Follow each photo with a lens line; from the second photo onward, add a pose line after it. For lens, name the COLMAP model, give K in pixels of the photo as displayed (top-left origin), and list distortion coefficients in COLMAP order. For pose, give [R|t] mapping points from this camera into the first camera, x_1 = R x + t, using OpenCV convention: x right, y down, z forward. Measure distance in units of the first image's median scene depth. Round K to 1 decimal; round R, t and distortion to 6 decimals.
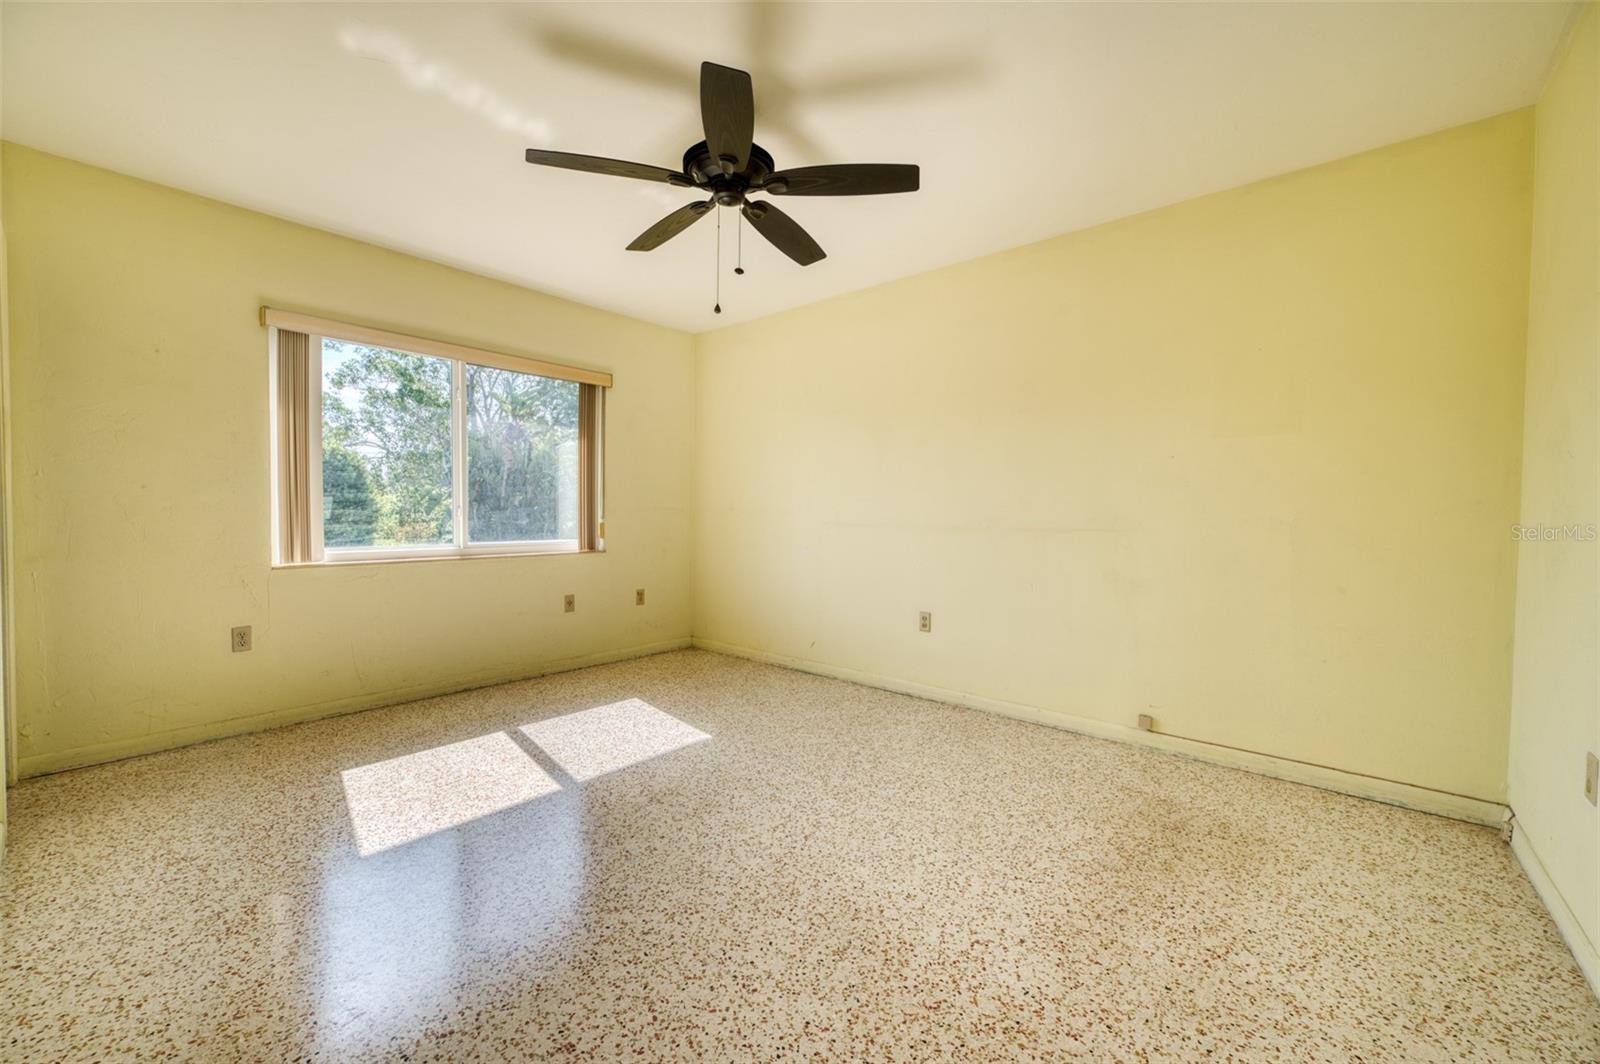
lens RADIAL K [[628.0, 0, 800.5], [0, 628.0, 528.3], [0, 0, 1]] dist [-0.011519, 0.003798]
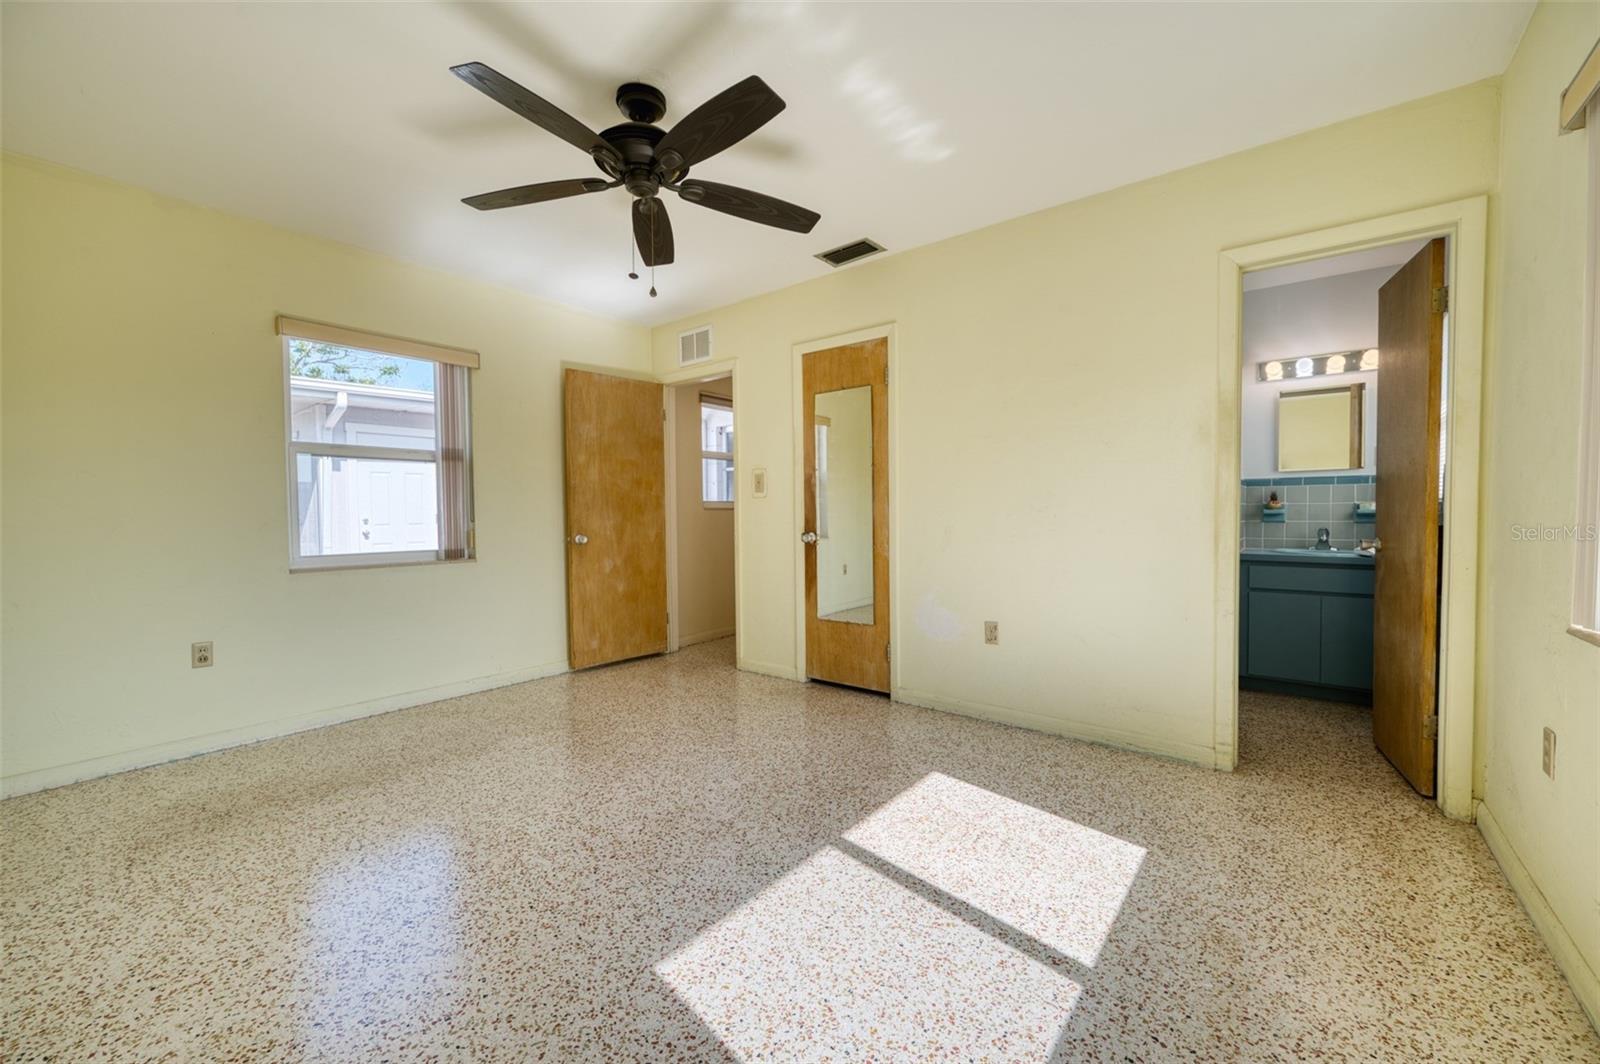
lens RADIAL K [[628.0, 0, 800.3], [0, 628.0, 532.2], [0, 0, 1]] dist [-0.011519, 0.003798]
pose [[-0.999584, 0.000676, -0.028841, -0.311060], [-0.000805, 0.998683, 0.051303, -0.043495], [0.028838, 0.051305, -0.998267, 1.885060]]
